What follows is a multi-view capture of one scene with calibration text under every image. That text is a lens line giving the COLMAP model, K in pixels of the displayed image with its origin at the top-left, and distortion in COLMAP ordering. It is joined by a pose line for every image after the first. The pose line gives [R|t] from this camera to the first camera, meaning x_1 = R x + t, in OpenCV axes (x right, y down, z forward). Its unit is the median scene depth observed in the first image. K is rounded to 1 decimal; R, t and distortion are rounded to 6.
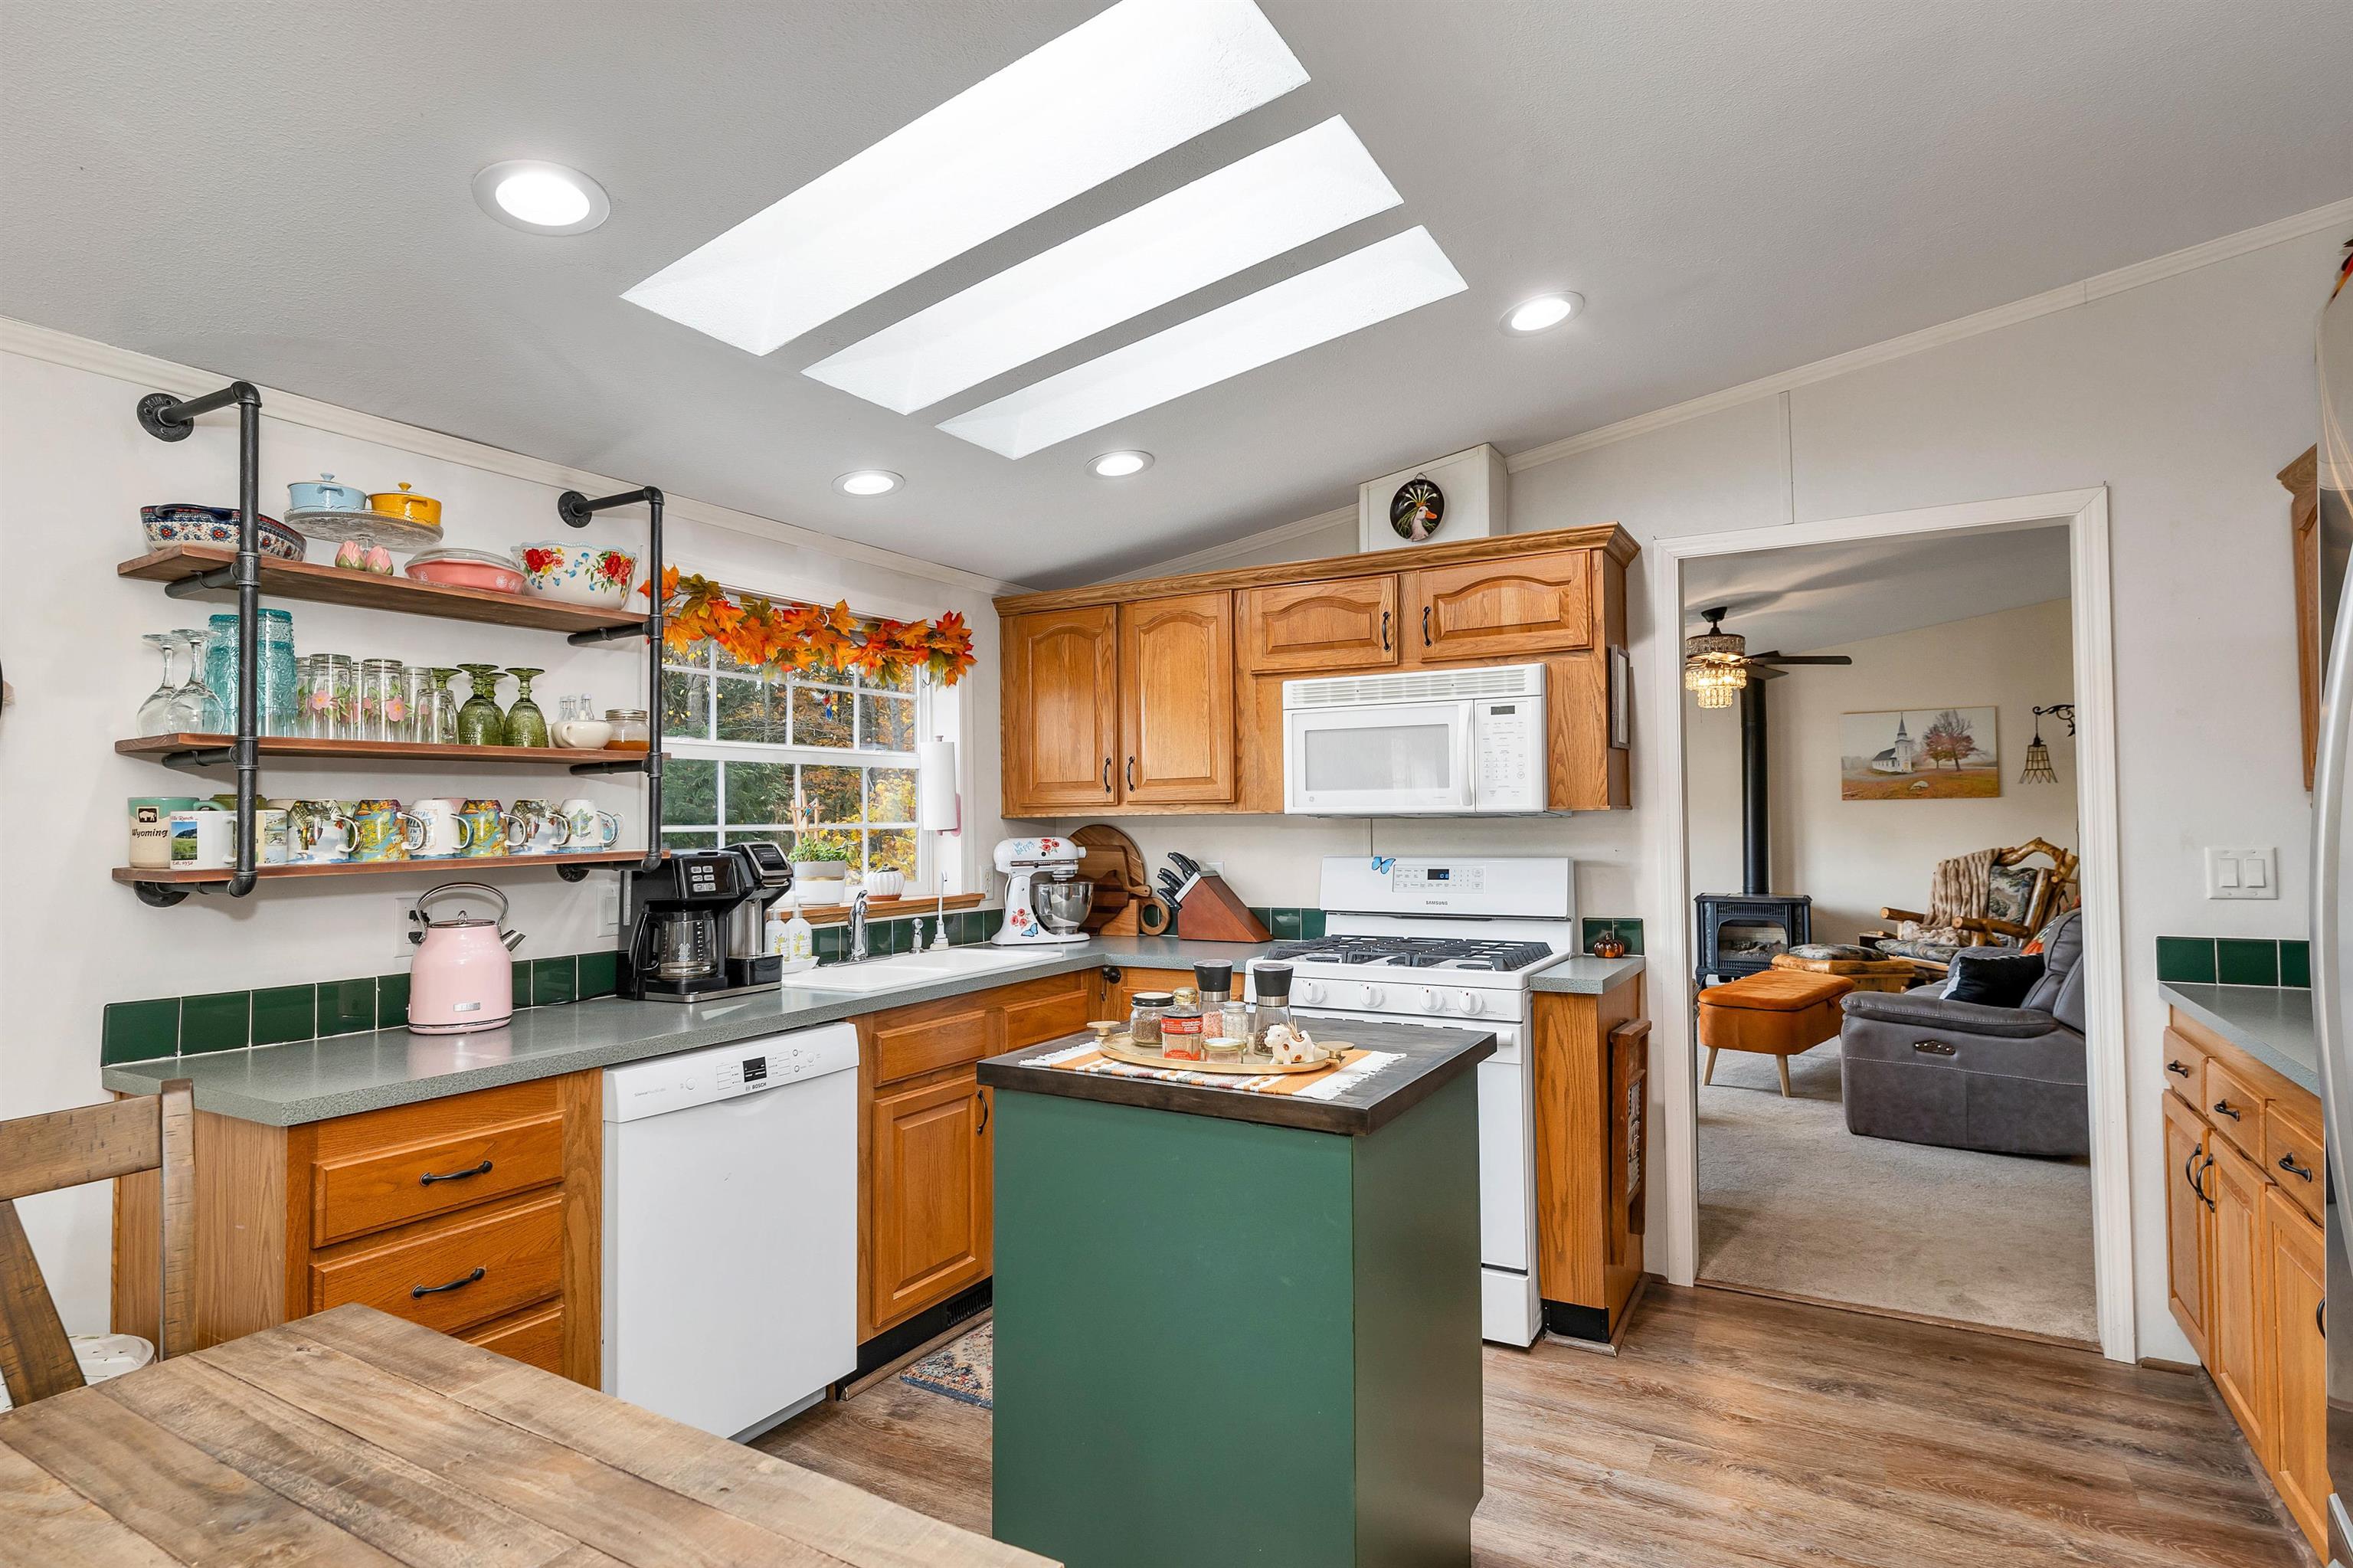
lens RADIAL K [[1201.2, 0, 1176.5], [0, 1201.2, 784.0], [0, 0, 1]] dist [0.001029, 0.000102]
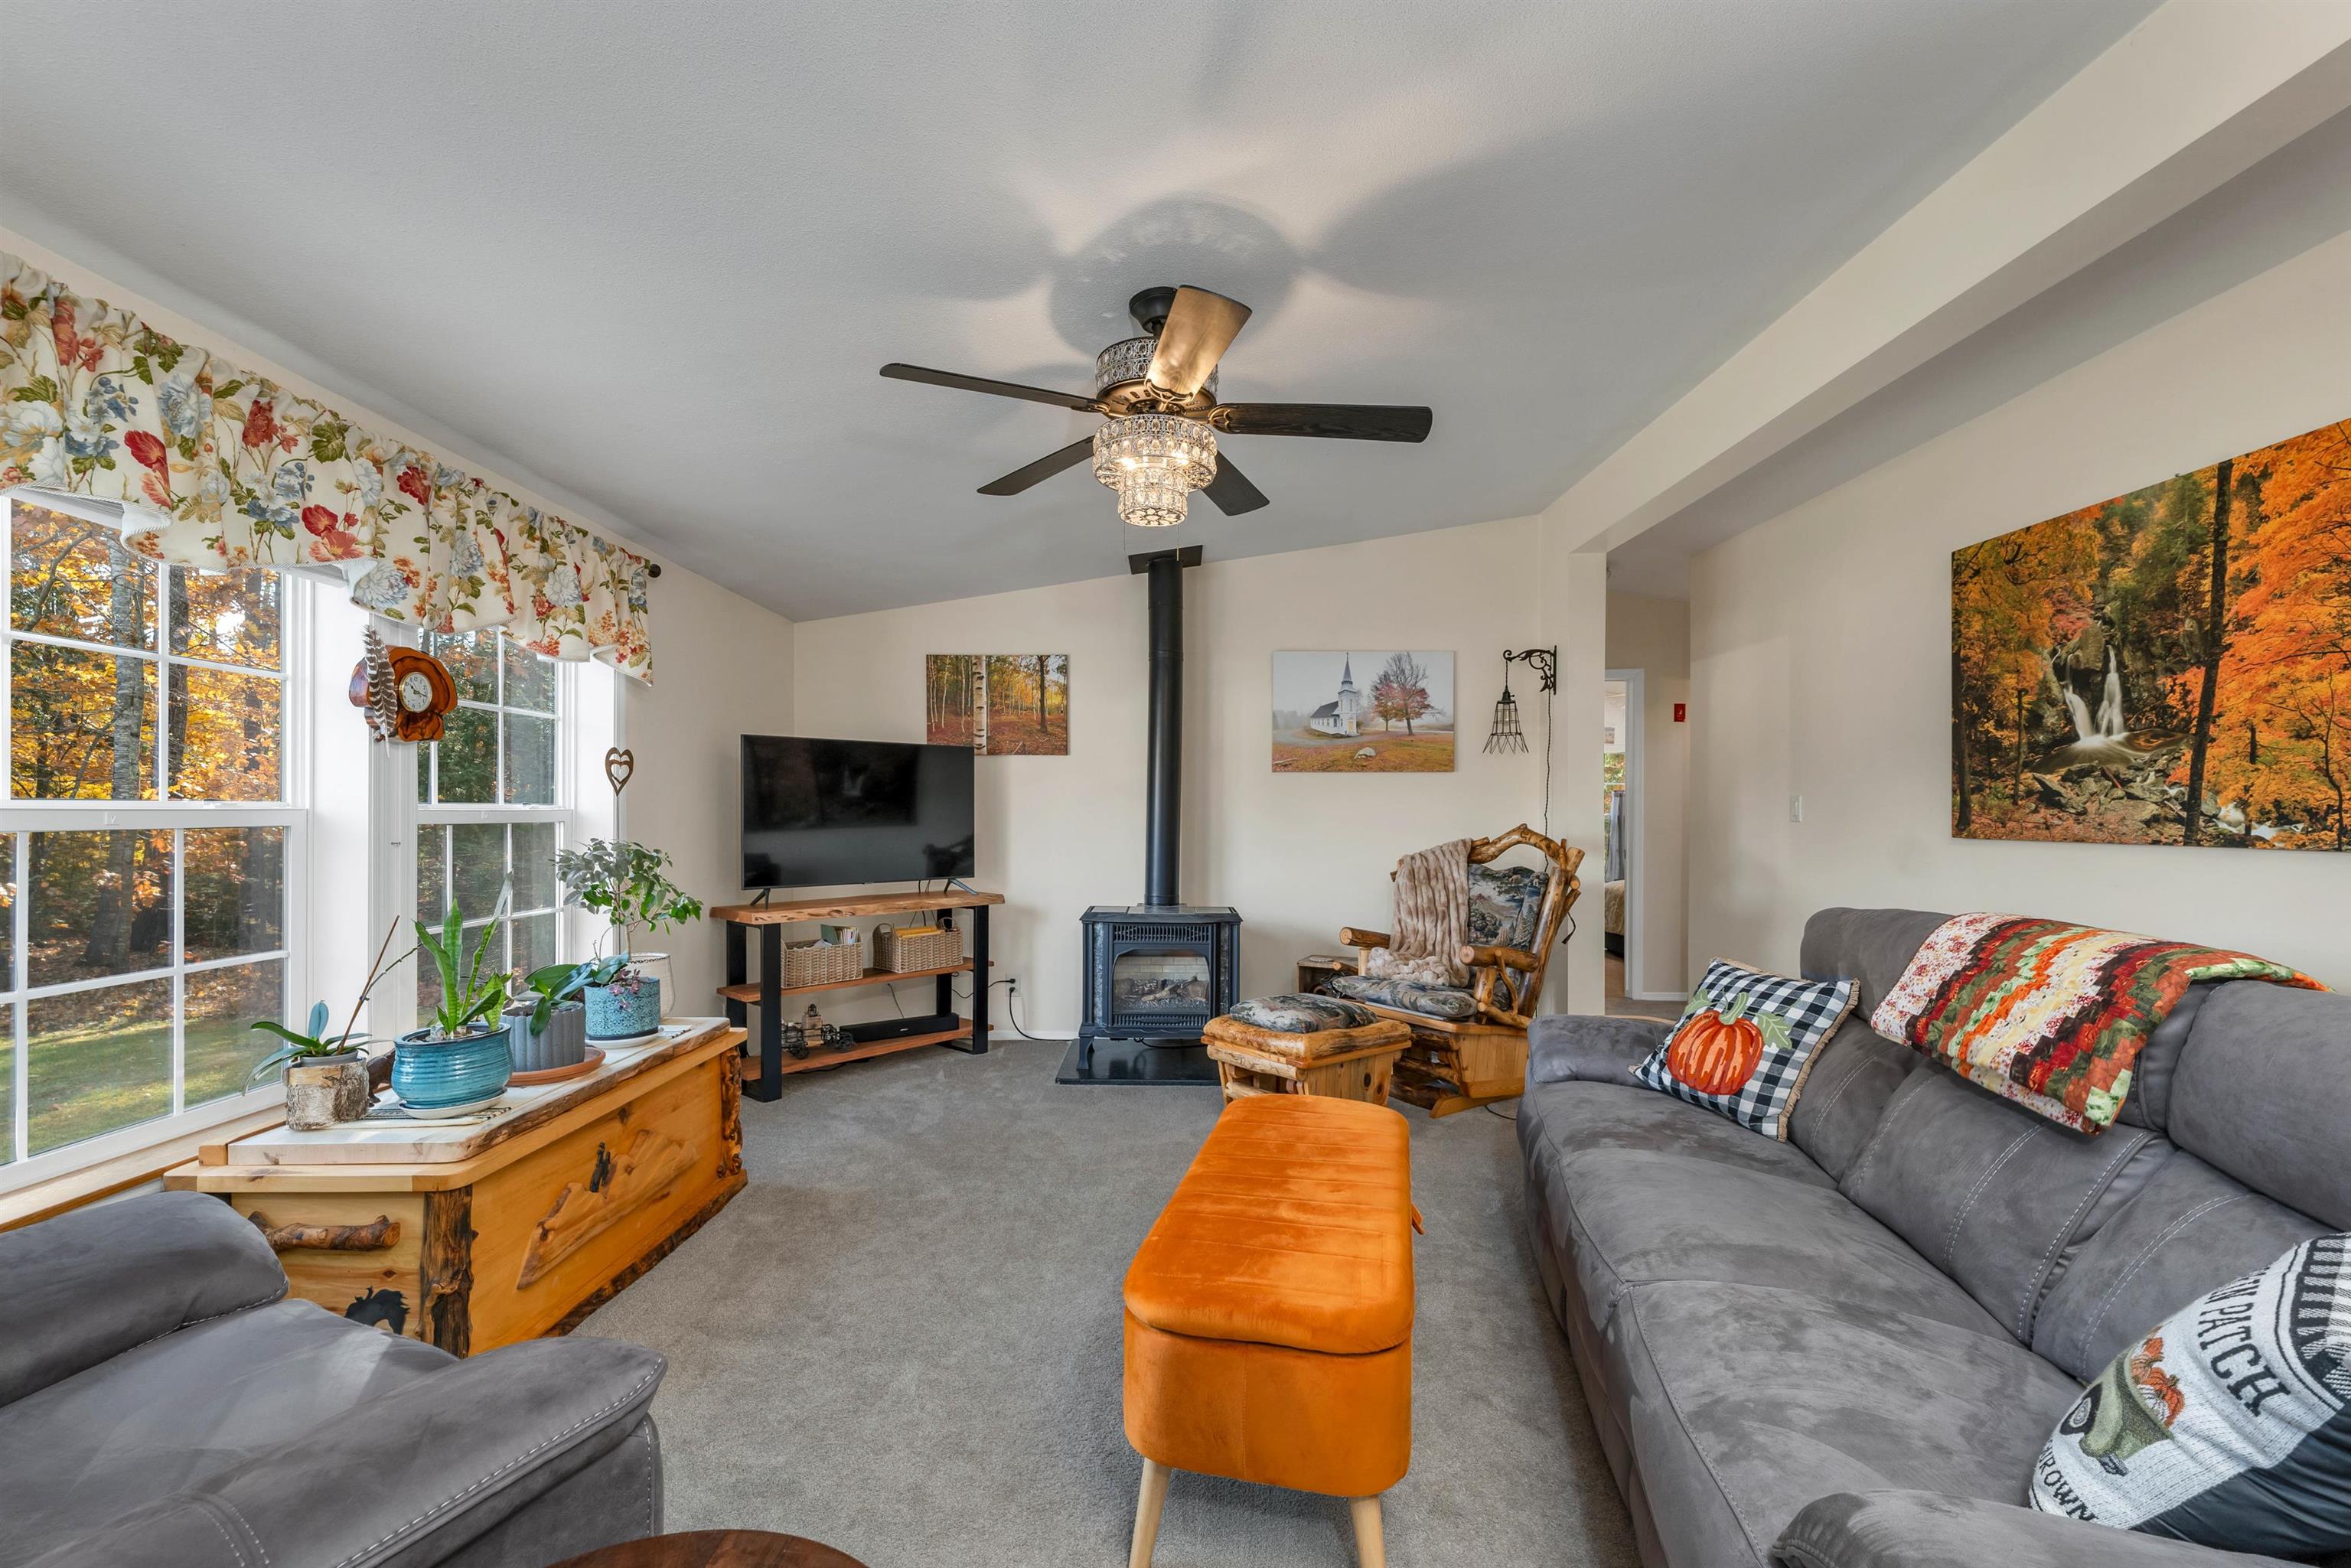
lens RADIAL K [[959.6, 0, 1174.4], [0, 959.6, 821.5], [0, 0, 1]] dist [0.000088, -0.000001]
pose [[0.861915, 0.010730, 0.506939, 0.225044], [-0.028044, 0.999255, 0.026530, 0.030847], [-0.506277, -0.037083, 0.861573, 0.561731]]
